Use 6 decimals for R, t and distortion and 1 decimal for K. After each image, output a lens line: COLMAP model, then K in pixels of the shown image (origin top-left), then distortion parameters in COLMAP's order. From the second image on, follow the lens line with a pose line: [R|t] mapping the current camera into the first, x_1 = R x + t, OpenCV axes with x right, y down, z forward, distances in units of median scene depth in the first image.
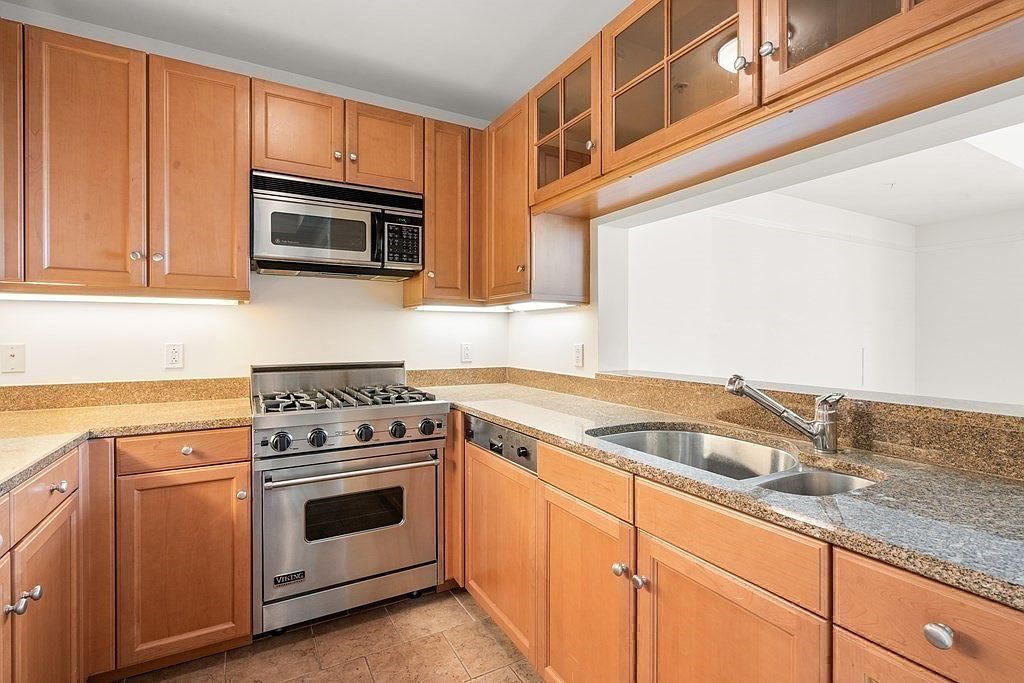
lens RADIAL K [[468.7, 0, 514.8], [0, 468.7, 322.7], [0, 0, 1]] dist [0.000852, 0.000215]
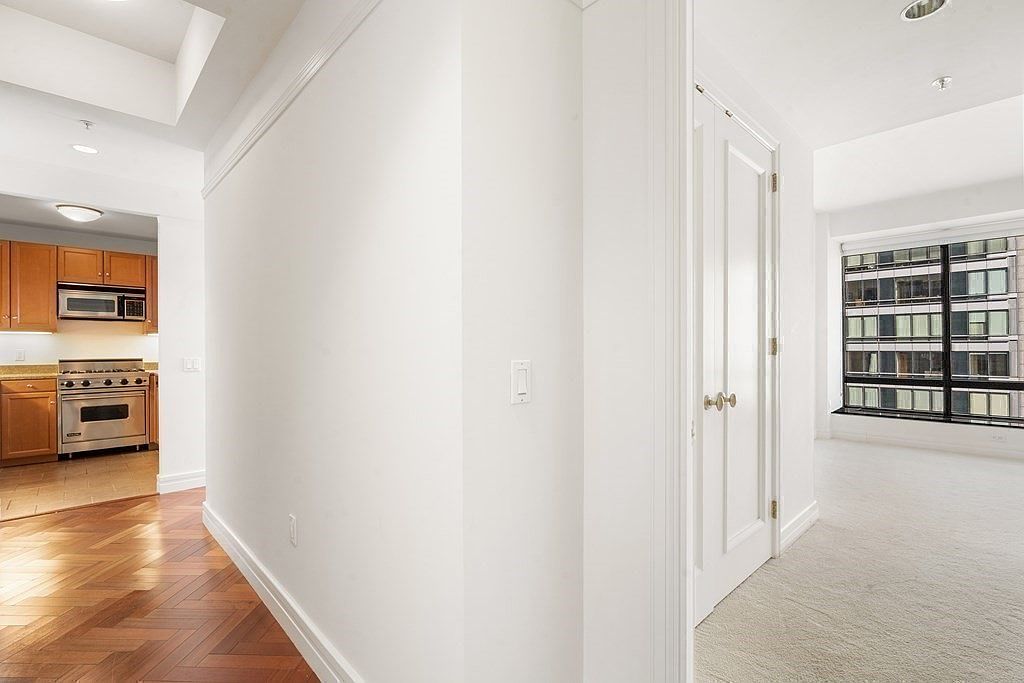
lens RADIAL K [[461.6, 0, 512.0], [0, 461.6, 341.5], [0, 0, 1]] dist [-0.000156, 0.000367]
pose [[0.973544, 0.002026, 0.228493, 1.235924], [-0.003841, 0.999964, 0.007501, -0.026282], [-0.228469, -0.008180, 0.973517, -1.956692]]
